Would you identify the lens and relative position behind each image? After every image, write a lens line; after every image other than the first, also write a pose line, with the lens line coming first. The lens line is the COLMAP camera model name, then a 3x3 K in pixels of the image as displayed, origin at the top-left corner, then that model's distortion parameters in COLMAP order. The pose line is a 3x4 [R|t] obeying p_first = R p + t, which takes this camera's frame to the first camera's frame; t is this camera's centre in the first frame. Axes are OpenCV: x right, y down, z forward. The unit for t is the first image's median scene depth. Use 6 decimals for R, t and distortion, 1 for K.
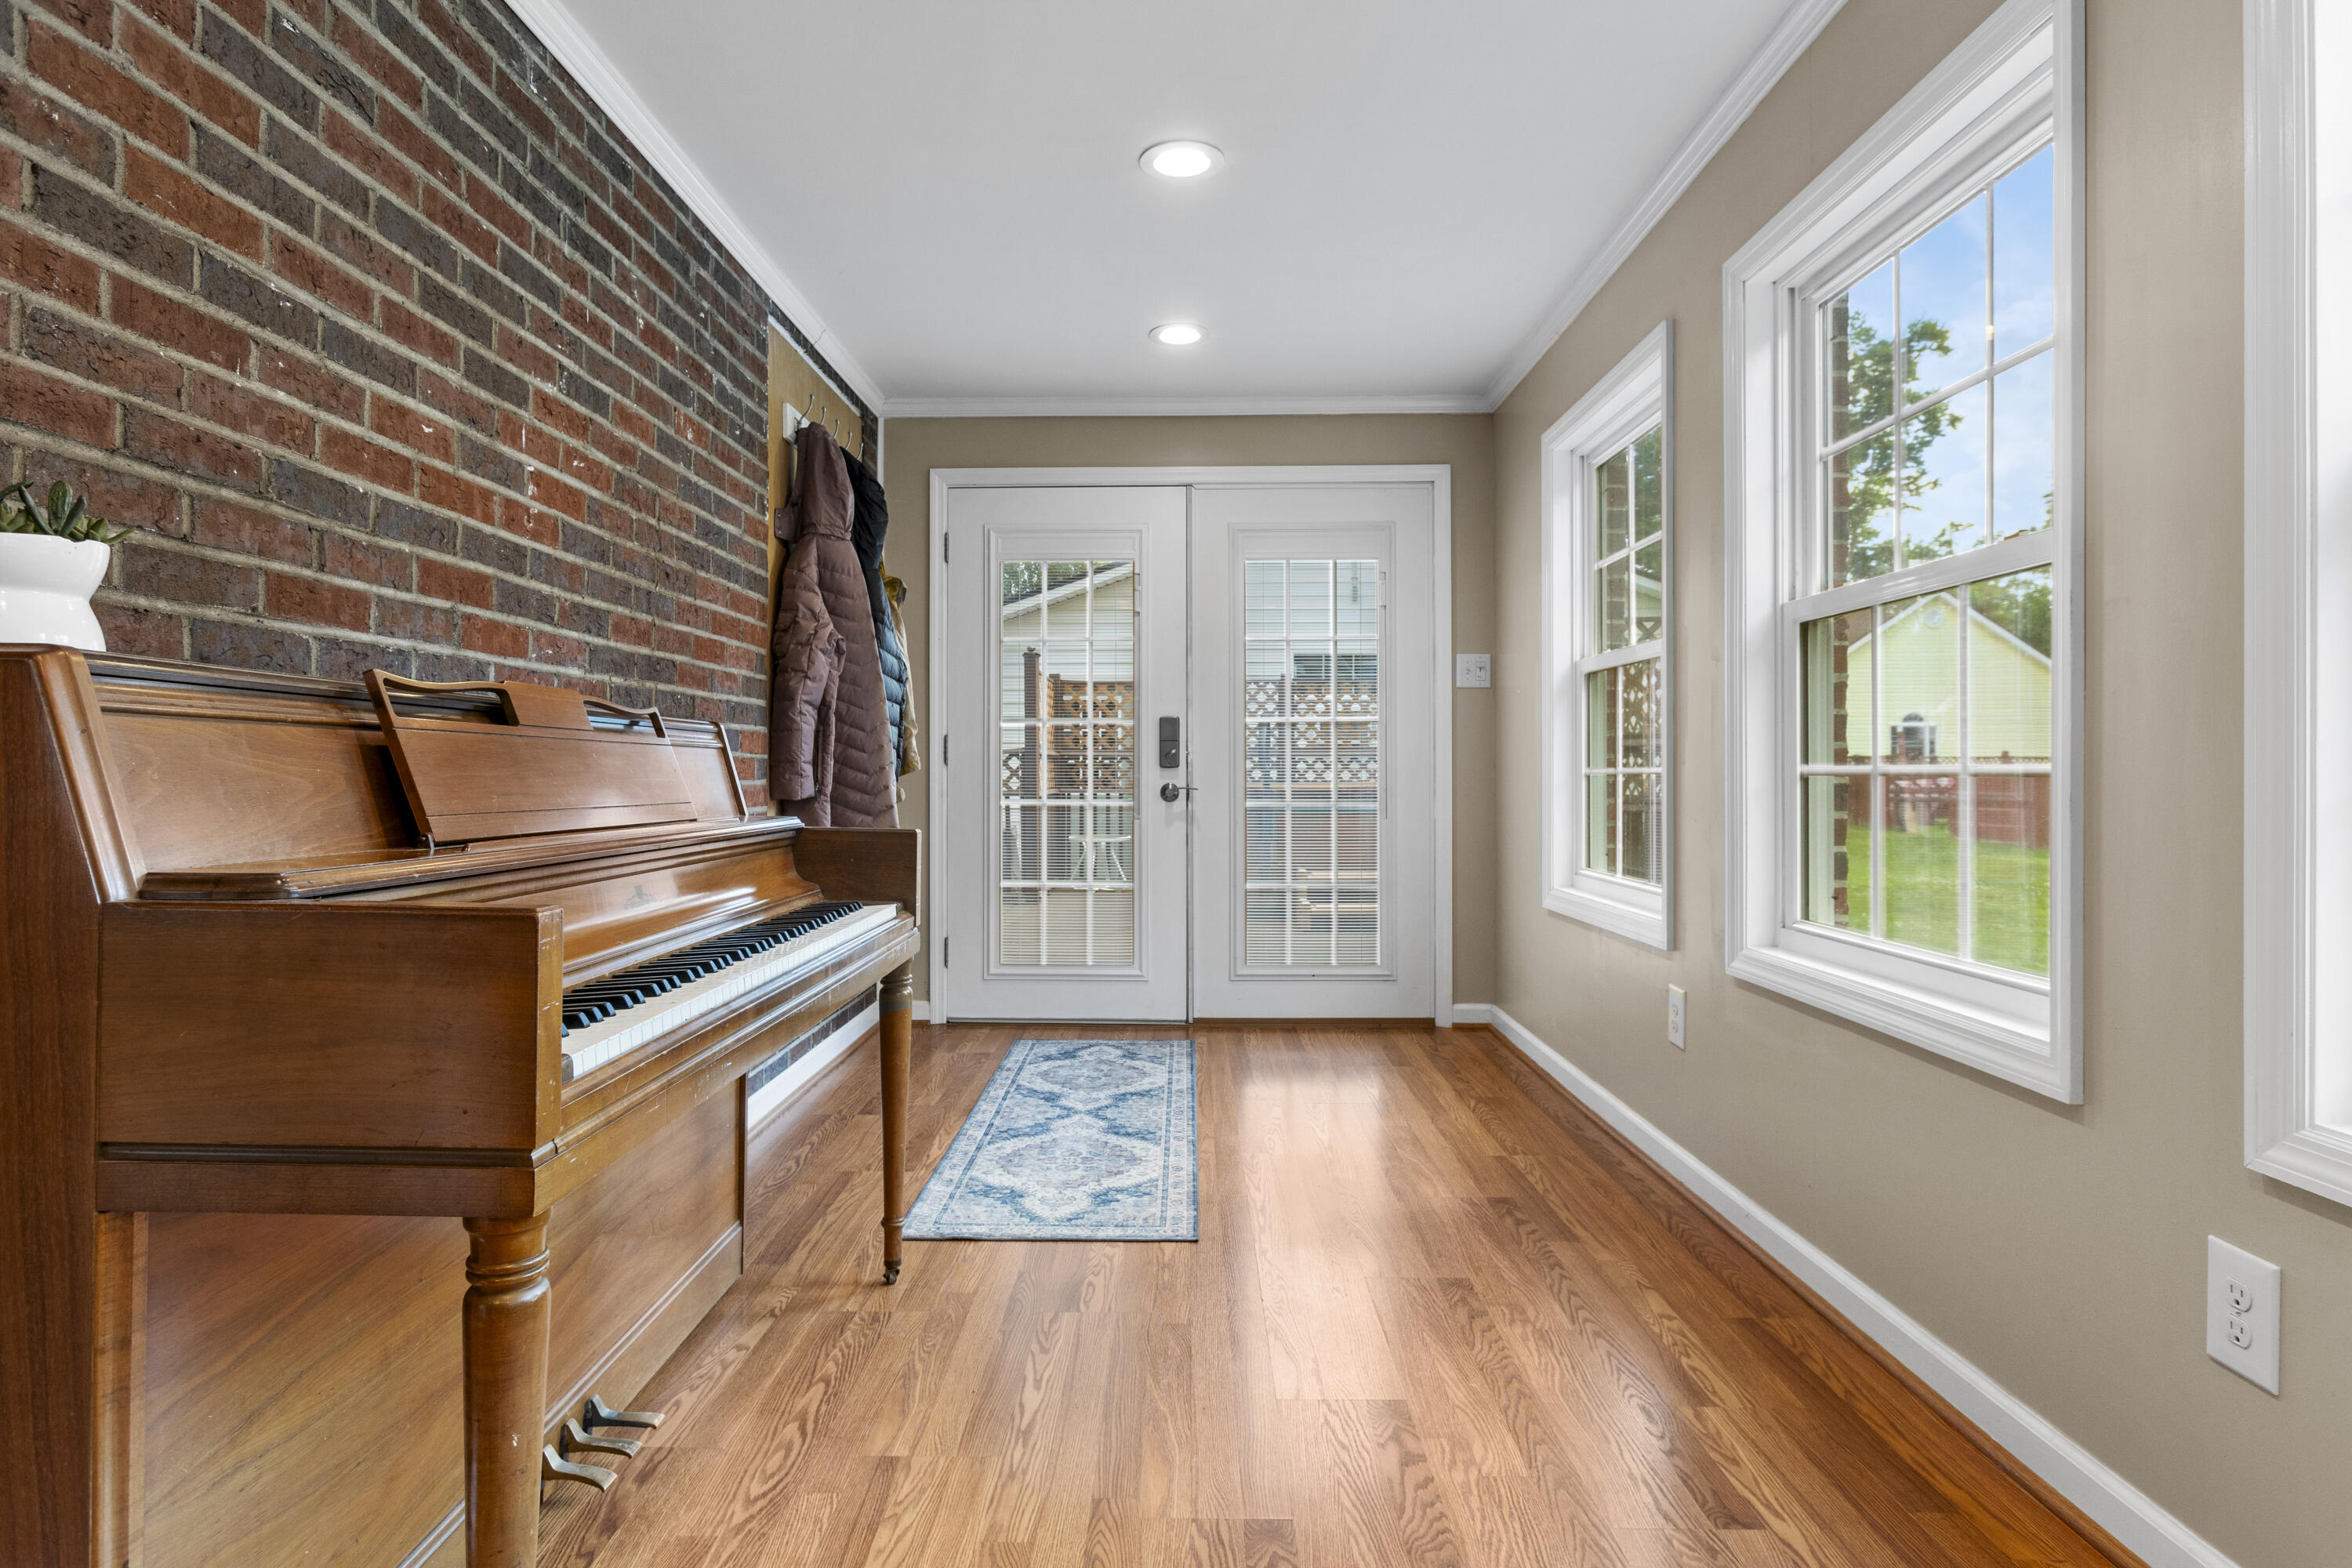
lens RADIAL K [[1355.0, 0, 1175.3], [0, 1355.0, 779.0], [0, 0, 1]] dist [-0.000539, -0.000063]
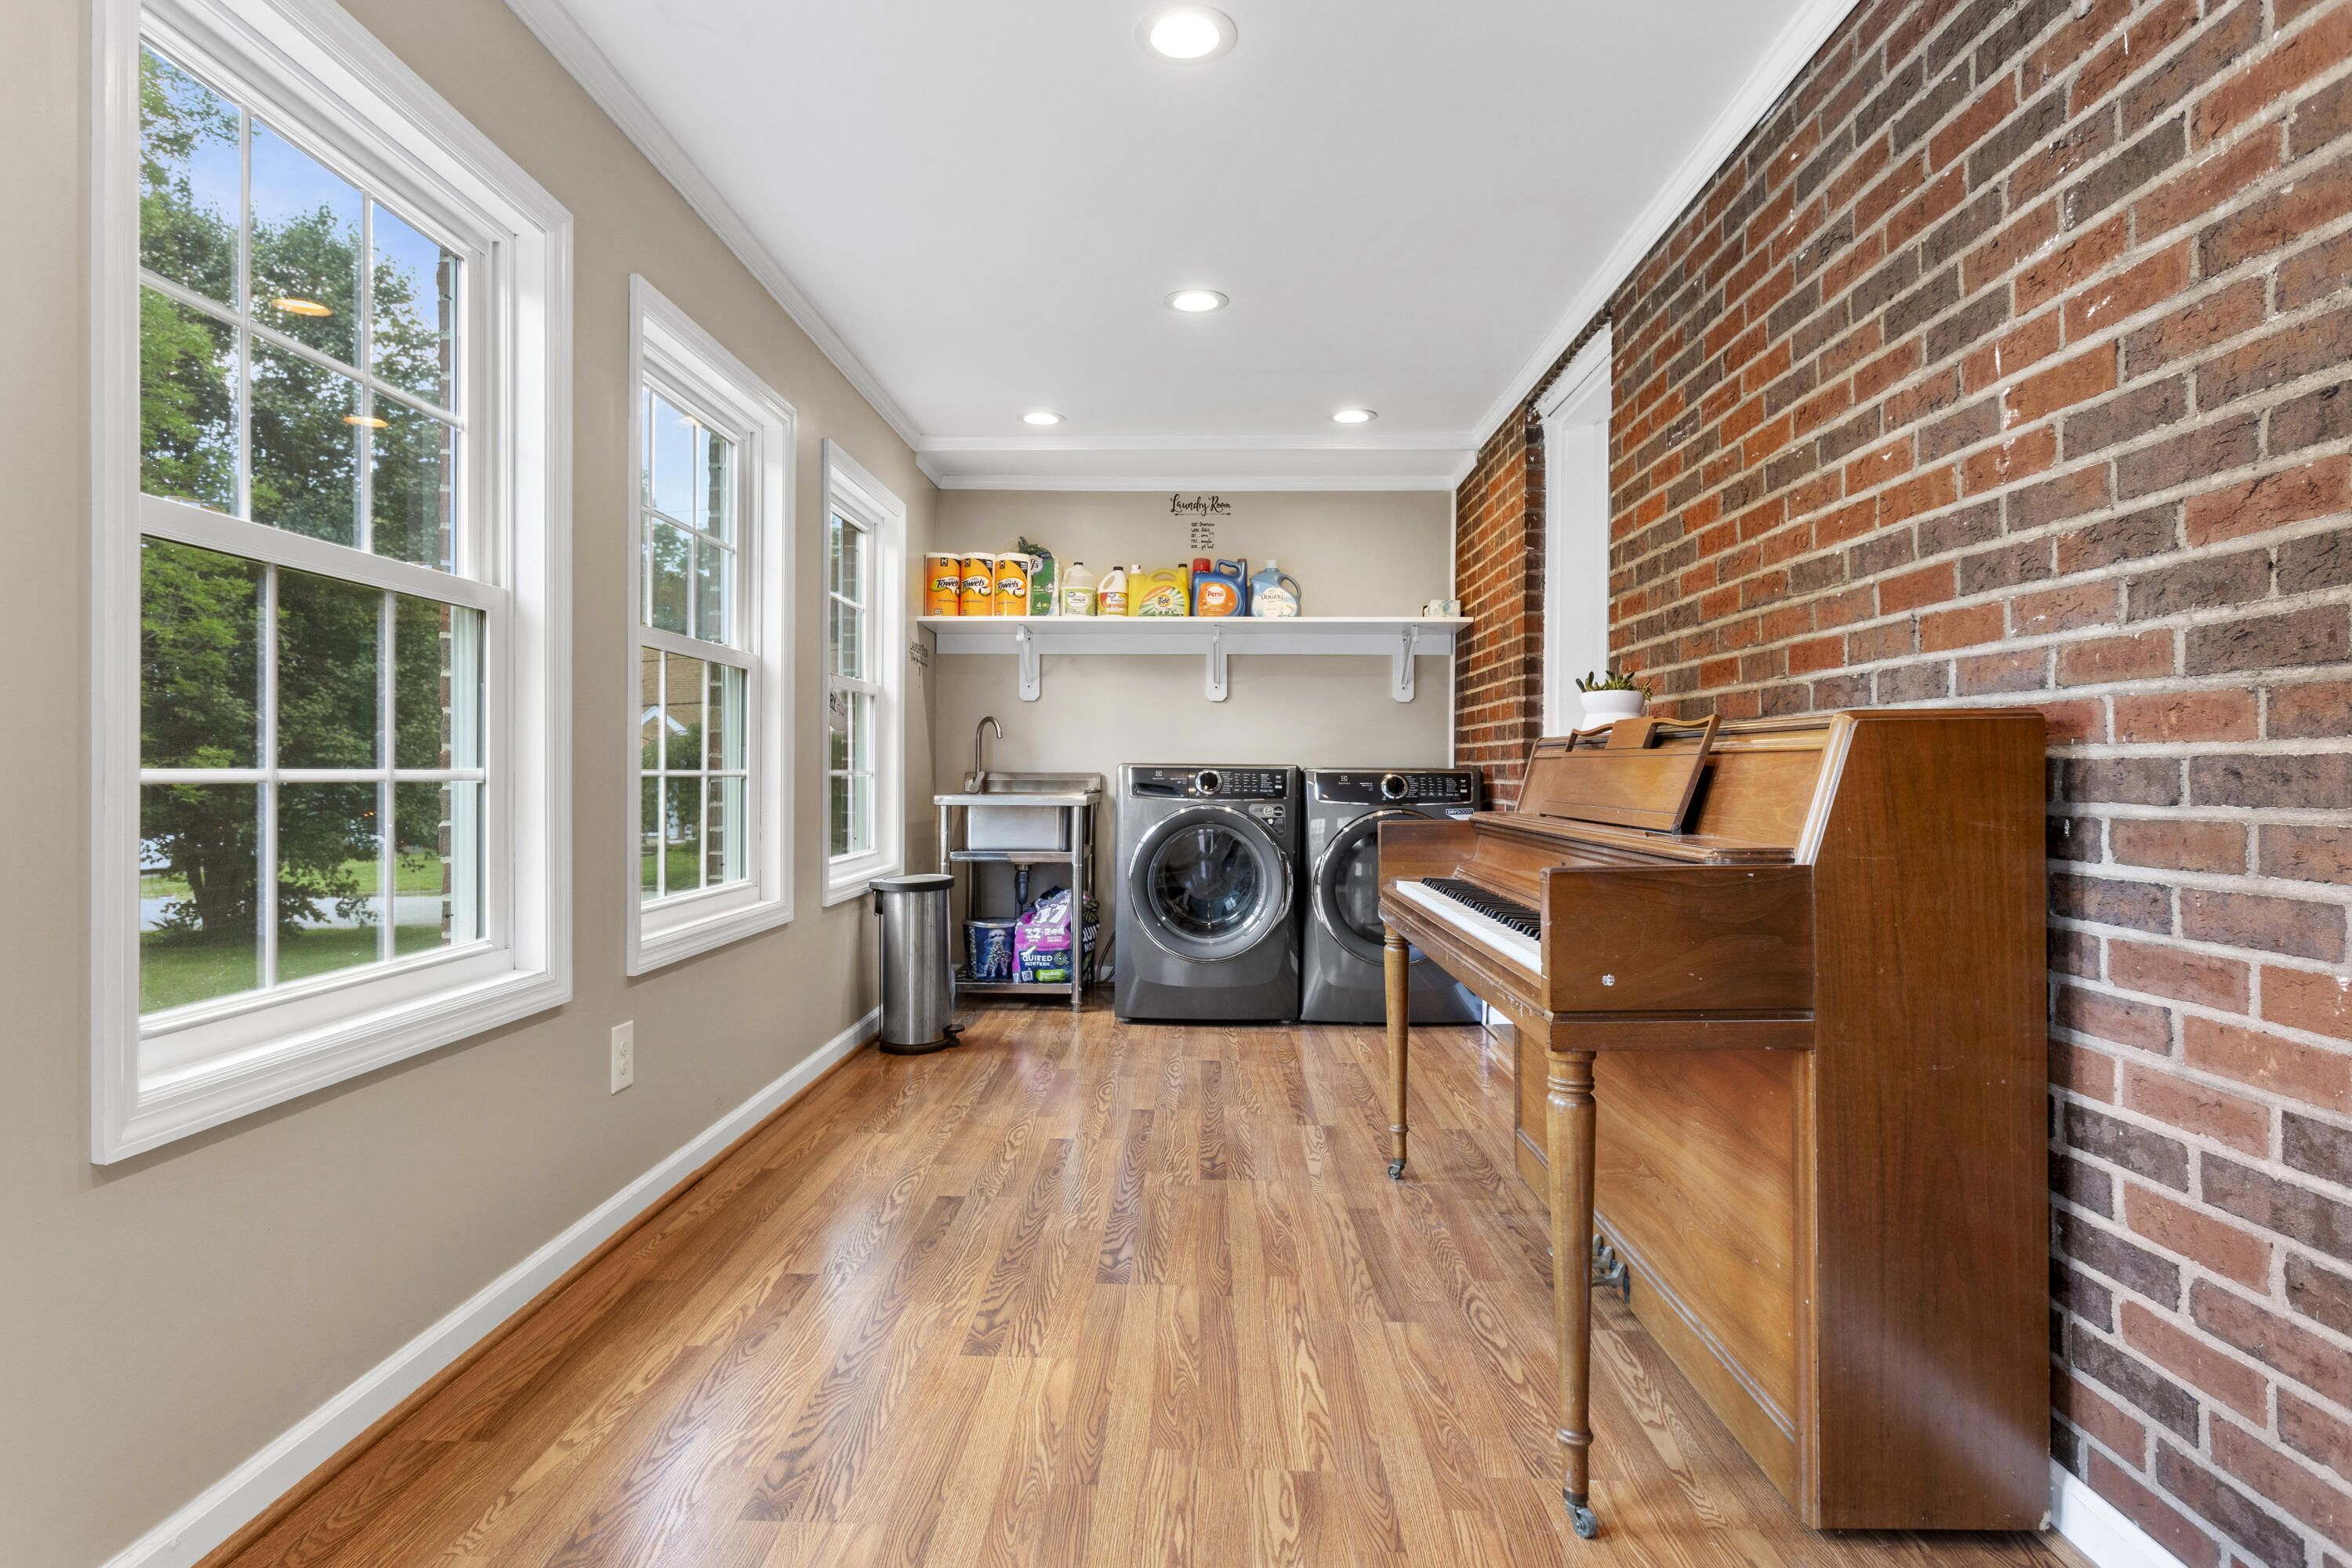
lens RADIAL K [[1355.0, 0, 1176.8], [0, 1355.0, 777.2], [0, 0, 1]] dist [-0.000539, -0.000063]
pose [[-0.999926, -0.004883, 0.011099, -0.013794], [-0.004801, 0.999961, 0.007405, -0.014776], [-0.011134, 0.007351, -0.999911, 2.076392]]
